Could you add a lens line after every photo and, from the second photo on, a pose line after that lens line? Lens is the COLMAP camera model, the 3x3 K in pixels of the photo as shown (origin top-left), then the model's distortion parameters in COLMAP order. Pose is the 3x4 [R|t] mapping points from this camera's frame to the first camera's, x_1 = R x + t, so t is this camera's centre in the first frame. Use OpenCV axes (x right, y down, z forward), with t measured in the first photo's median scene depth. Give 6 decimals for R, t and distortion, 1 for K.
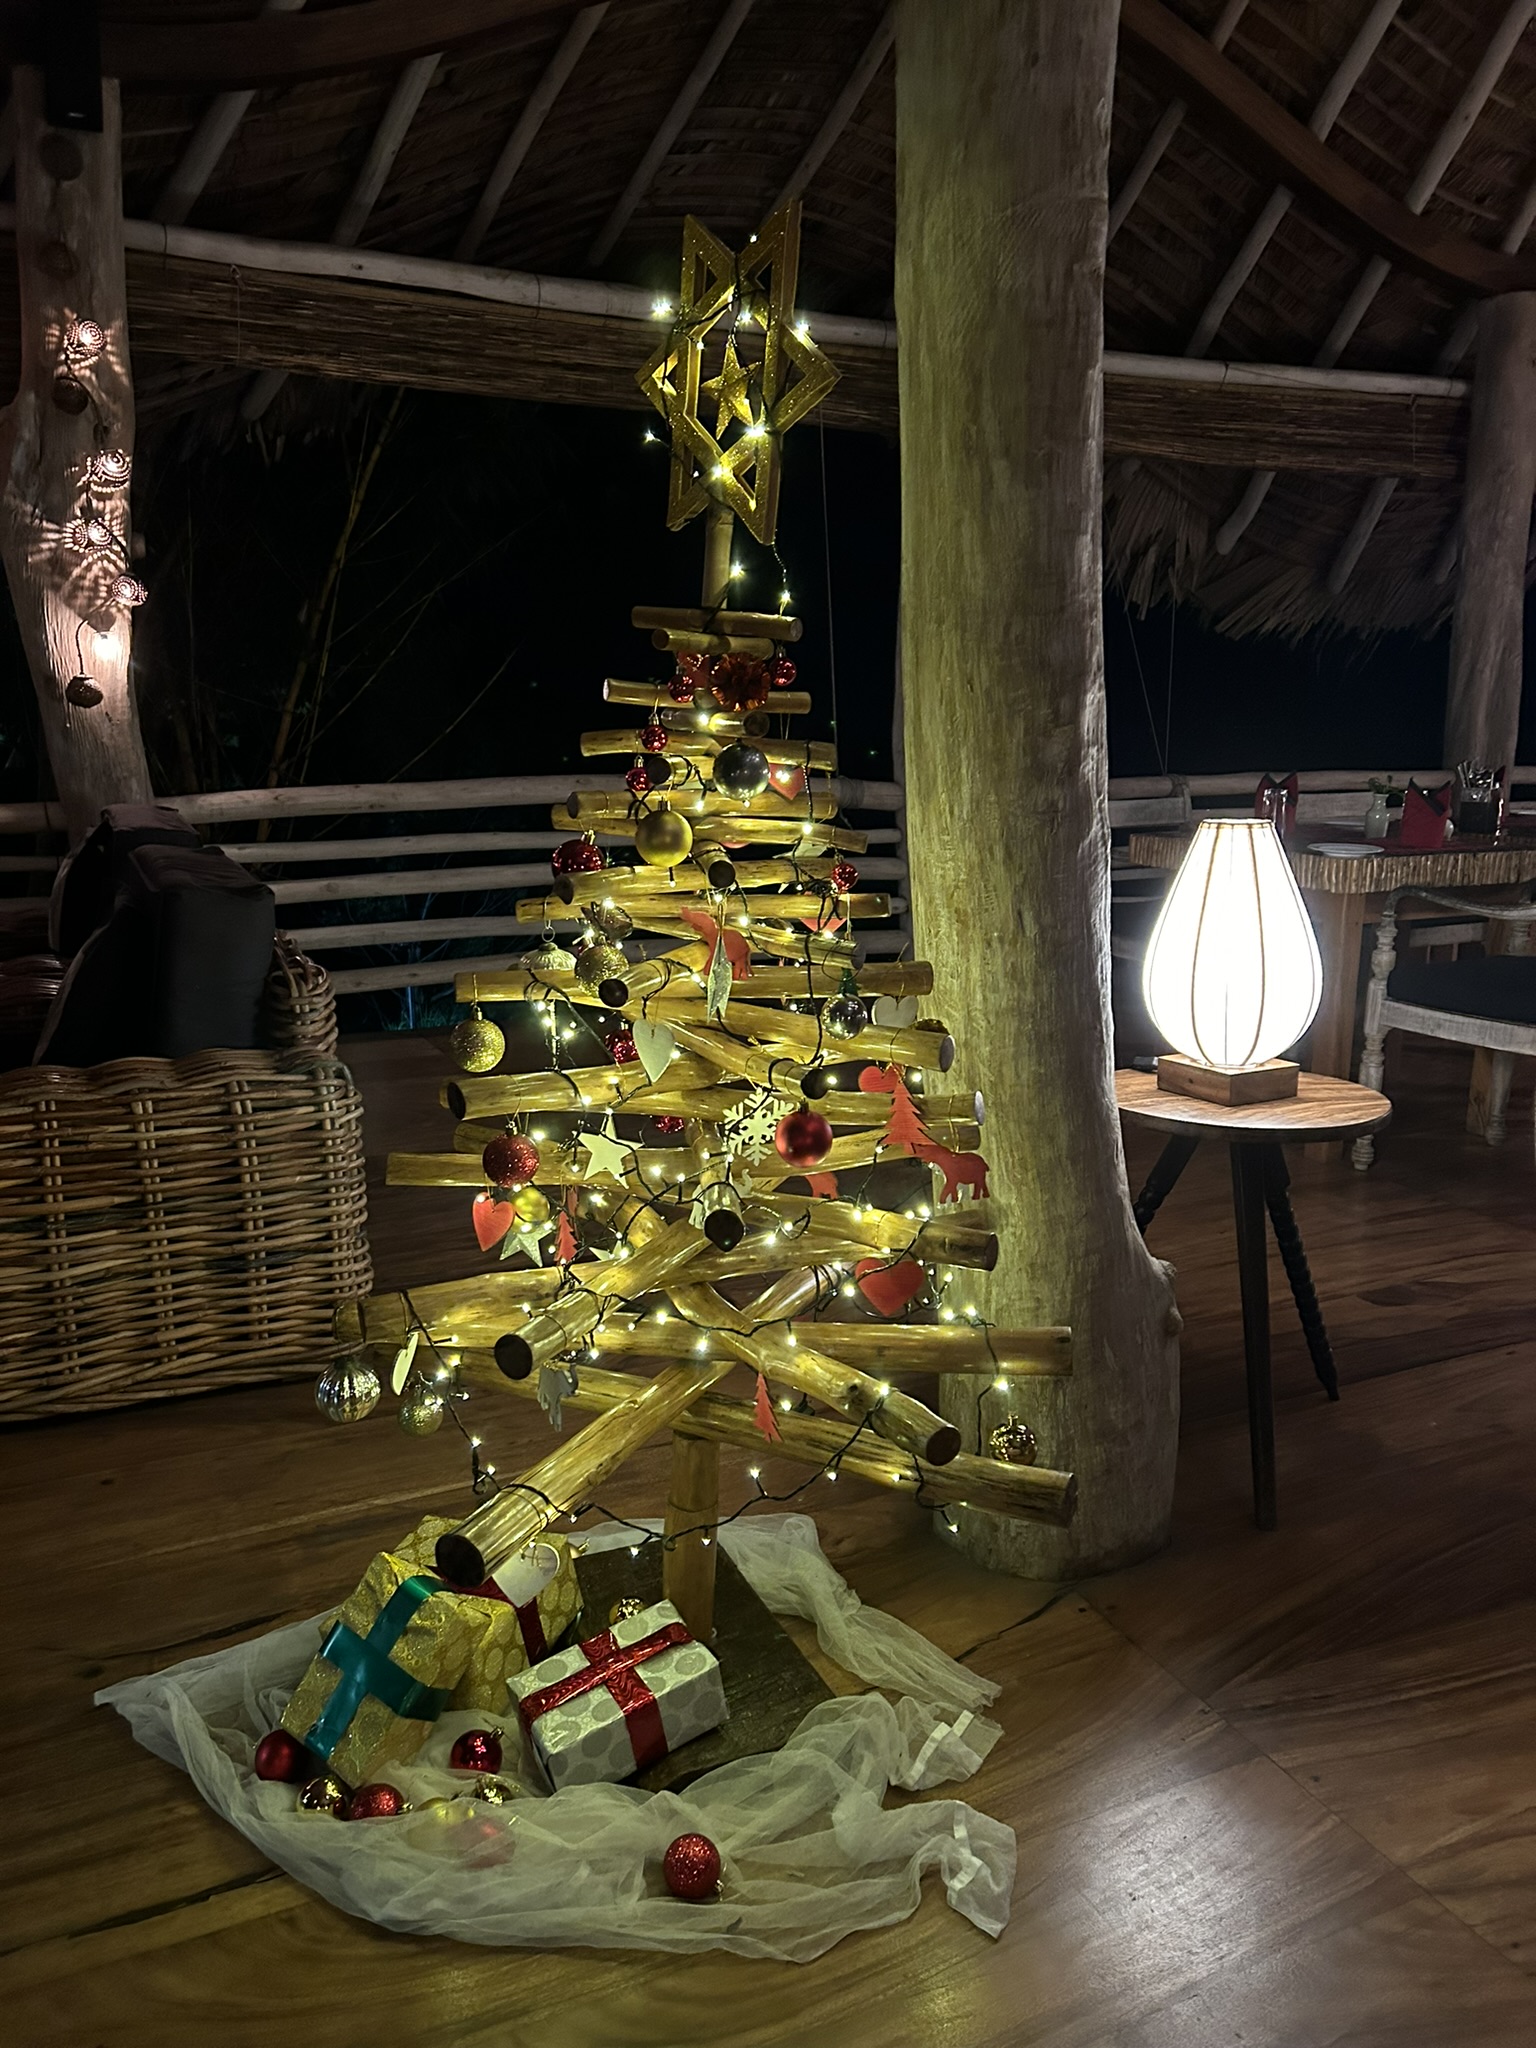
lens RADIAL K [[1552.5, 0, 763.4], [0, 1552.5, 1041.4], [0, 0, 1]] dist [0.007441, -0.007818]
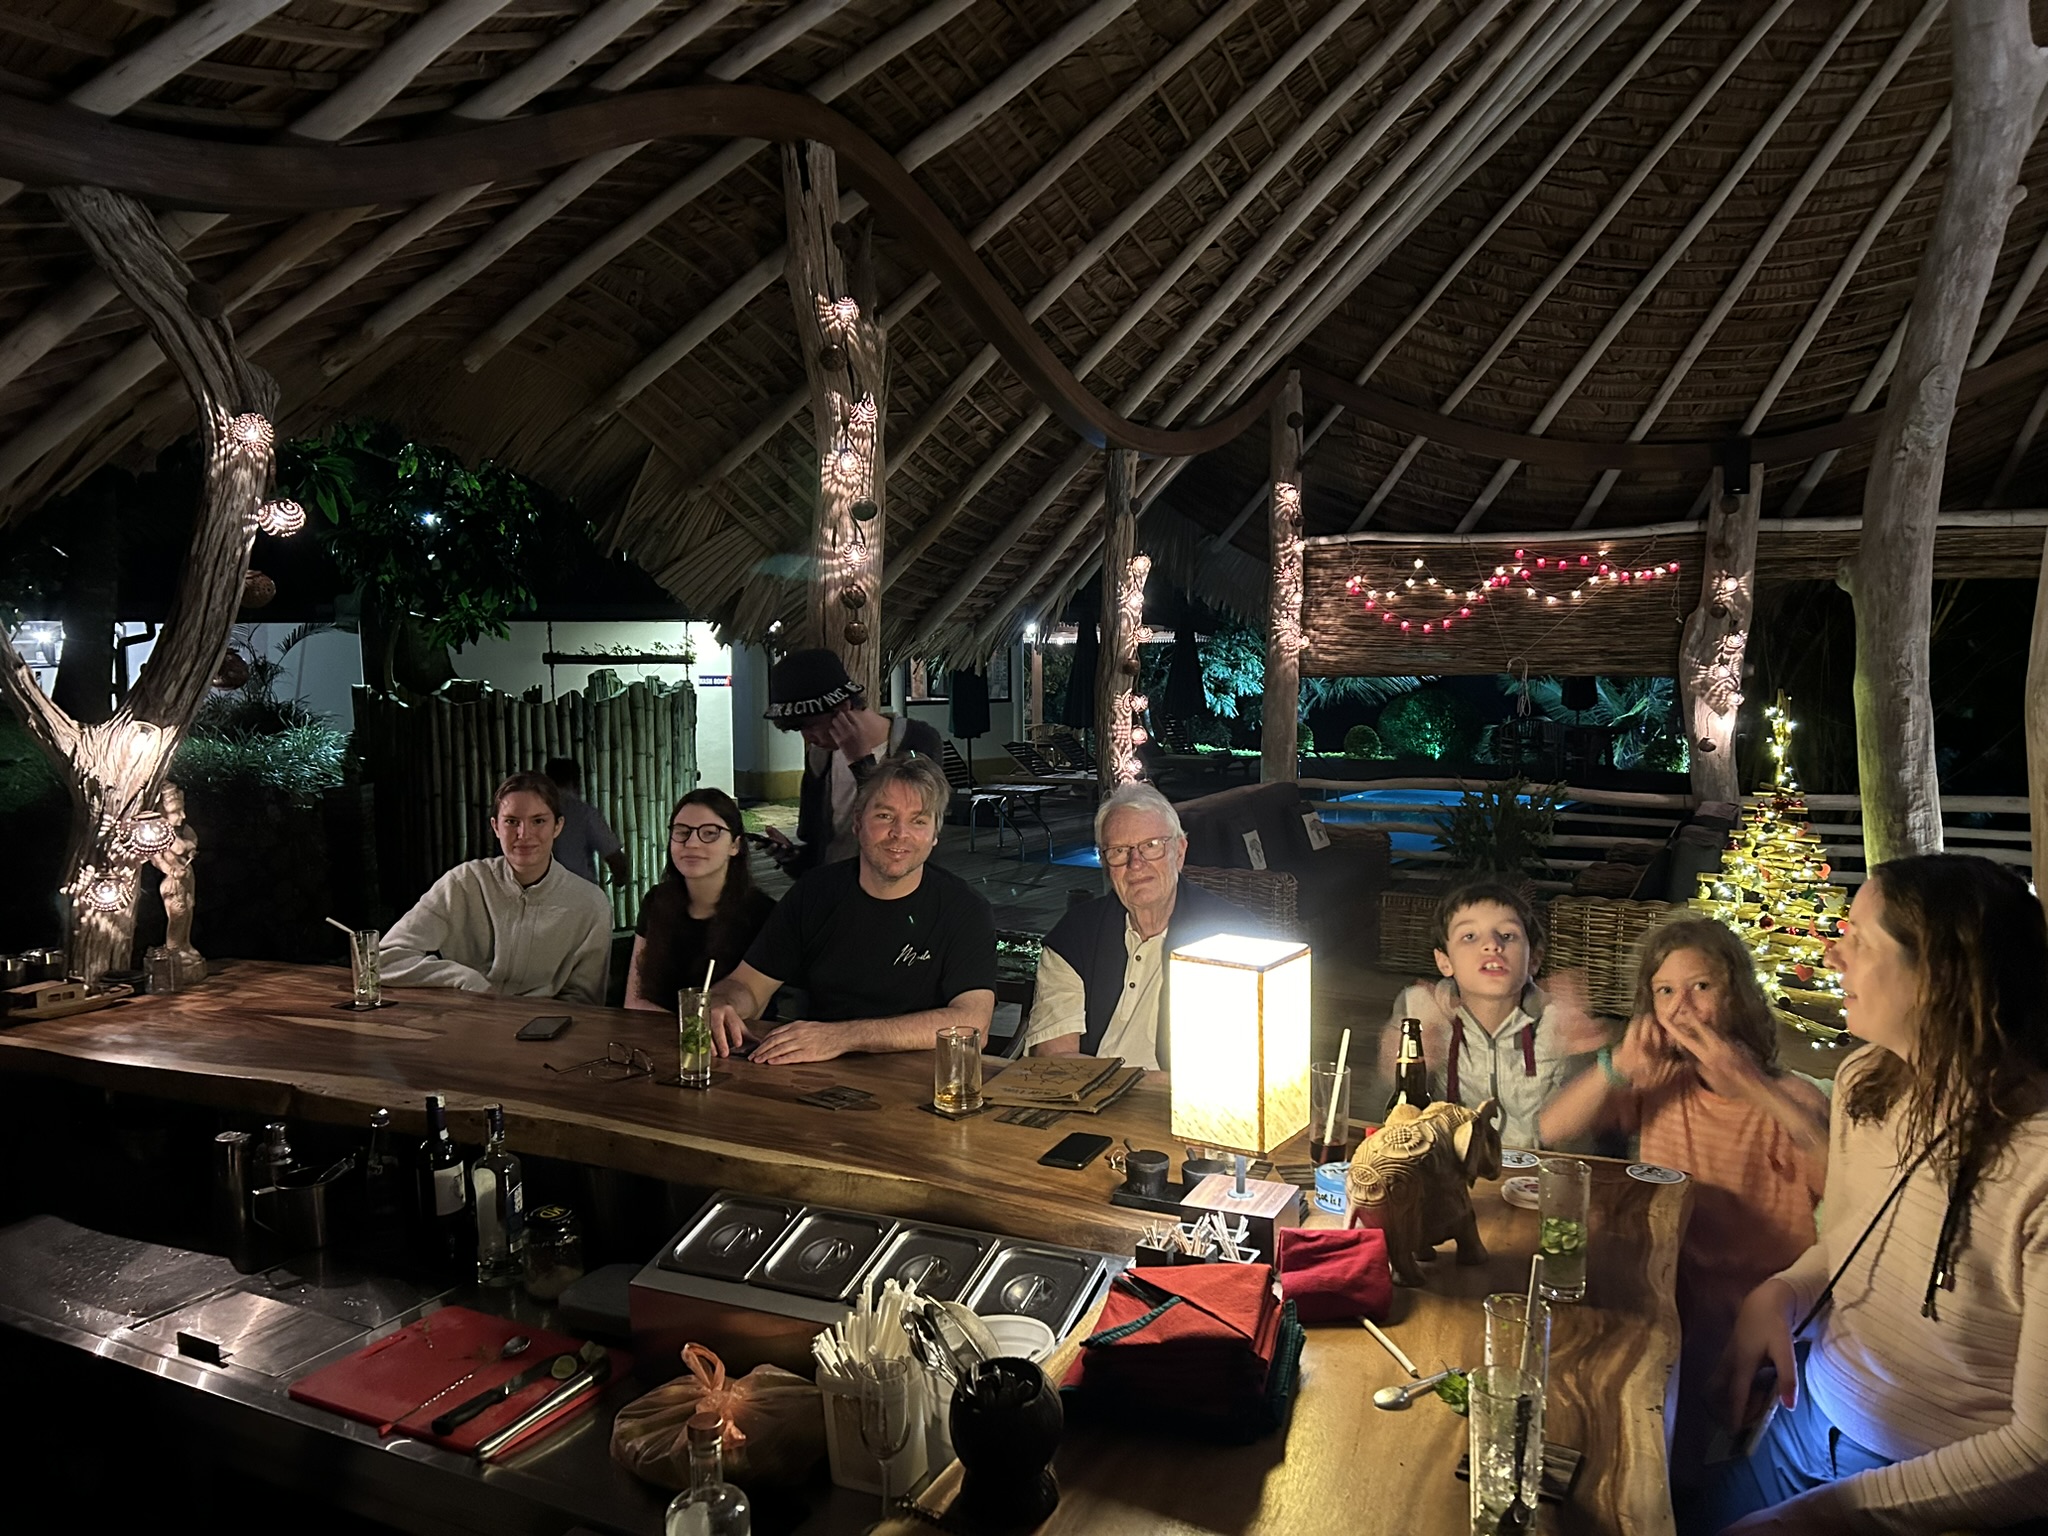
lens RADIAL K [[1552.5, 0, 1021.2], [0, 1552.5, 774.4], [0, 0, 1]] dist [0.007441, -0.007818]
pose [[0.605506, 0.066680, -0.793043, 0.669265], [-0.166537, 0.985038, -0.044331, 0.061071], [0.778221, 0.158914, 0.607551, -0.989628]]
